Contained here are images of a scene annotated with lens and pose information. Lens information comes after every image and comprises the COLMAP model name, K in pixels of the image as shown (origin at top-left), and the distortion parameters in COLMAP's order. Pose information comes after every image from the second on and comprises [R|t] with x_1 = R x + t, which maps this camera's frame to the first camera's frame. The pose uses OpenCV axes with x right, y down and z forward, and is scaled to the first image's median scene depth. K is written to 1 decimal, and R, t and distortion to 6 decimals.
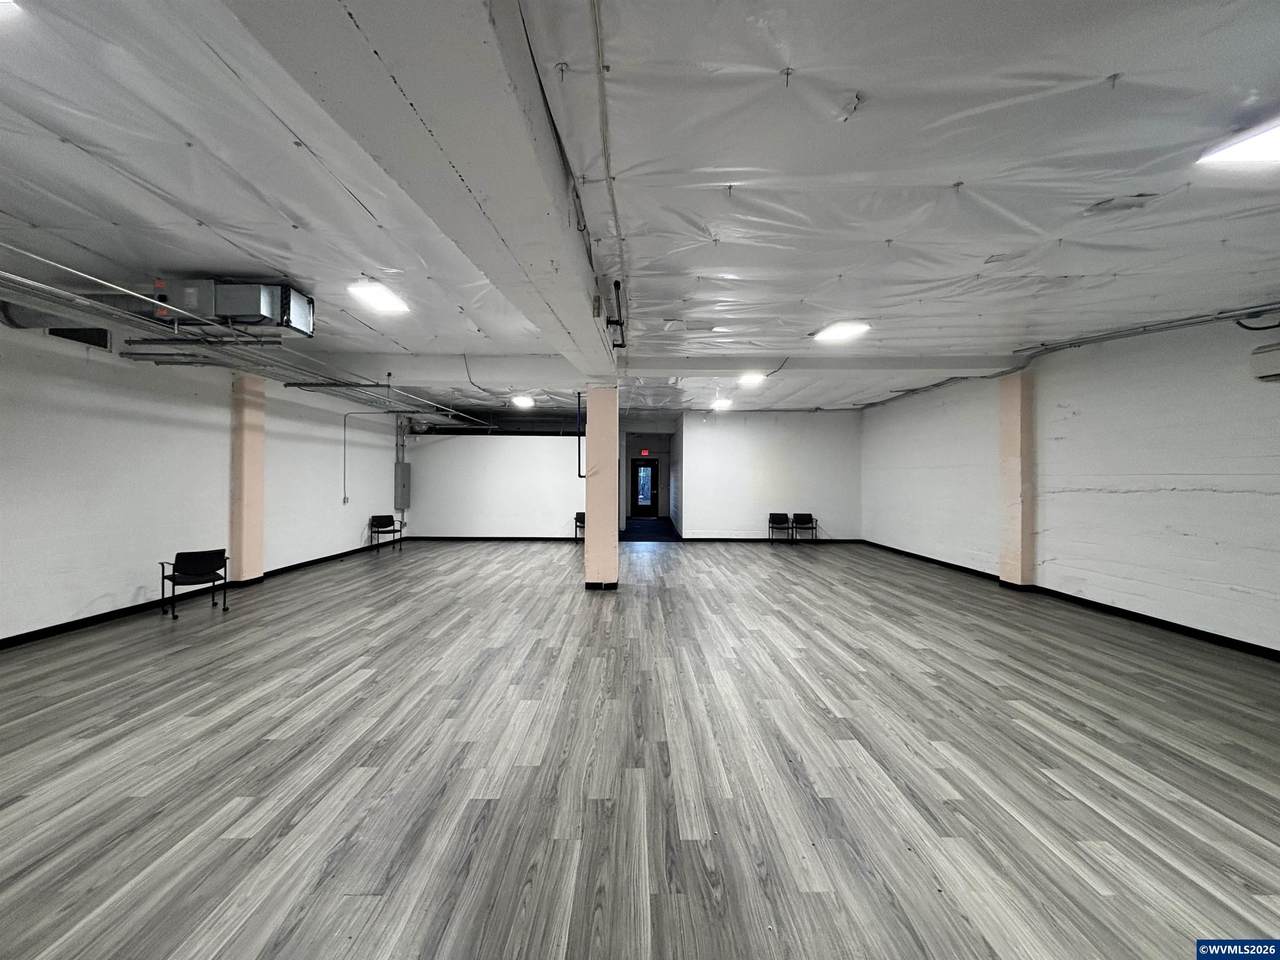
lens RADIAL K [[516.0, 0, 638.5], [0, 516.0, 476.4], [0, 0, 1]] dist [-0.000140, -0.000553]
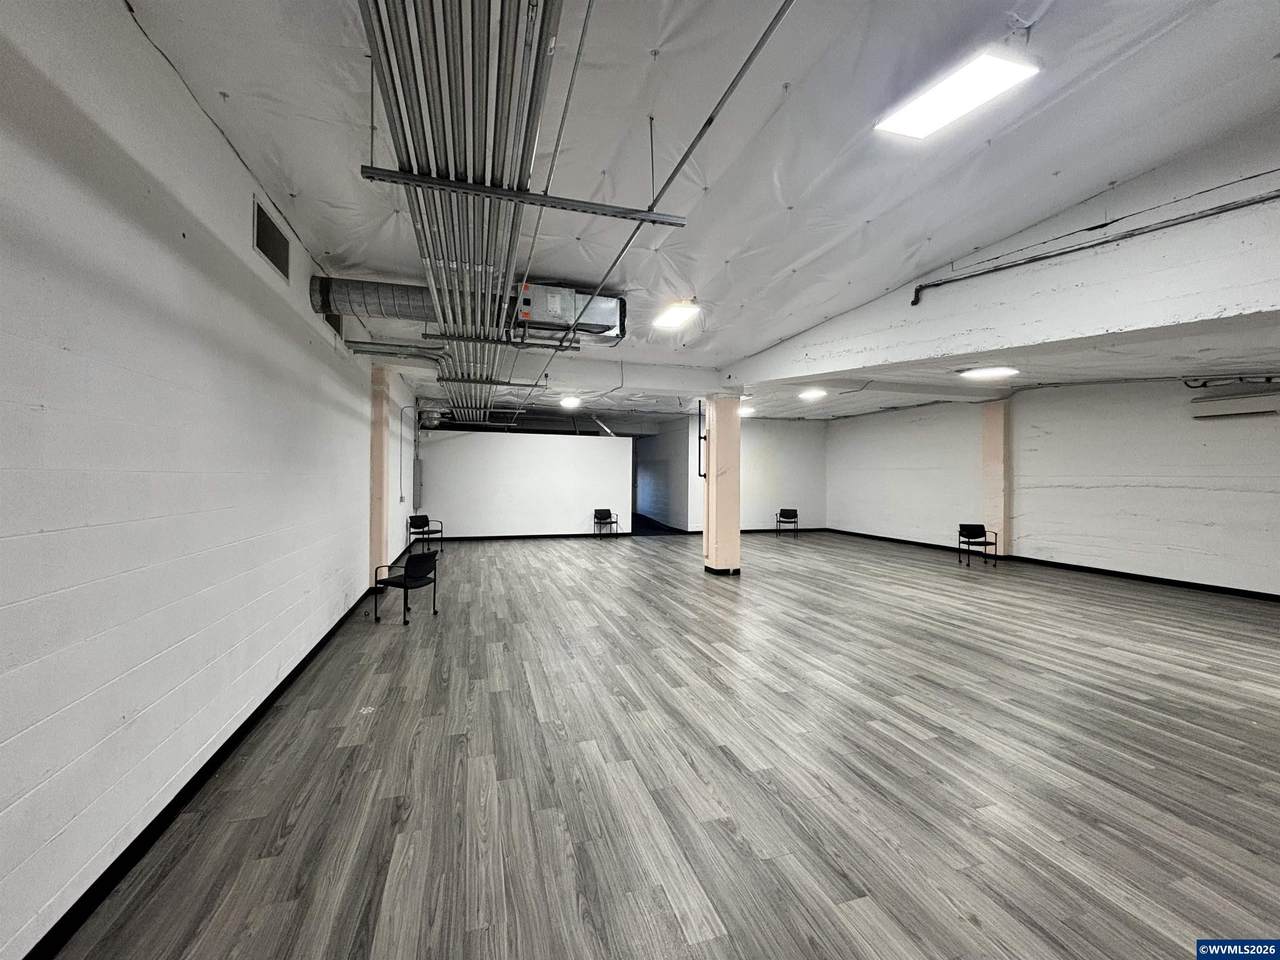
lens RADIAL K [[516.0, 0, 632.5], [0, 516.0, 480.7], [0, 0, 1]] dist [-0.000140, -0.000553]
pose [[0.955708, 0.000065, 0.294315, -0.889959], [-0.003988, 0.999911, 0.012728, -0.004148], [-0.294288, -0.013338, 0.955624, -0.038516]]
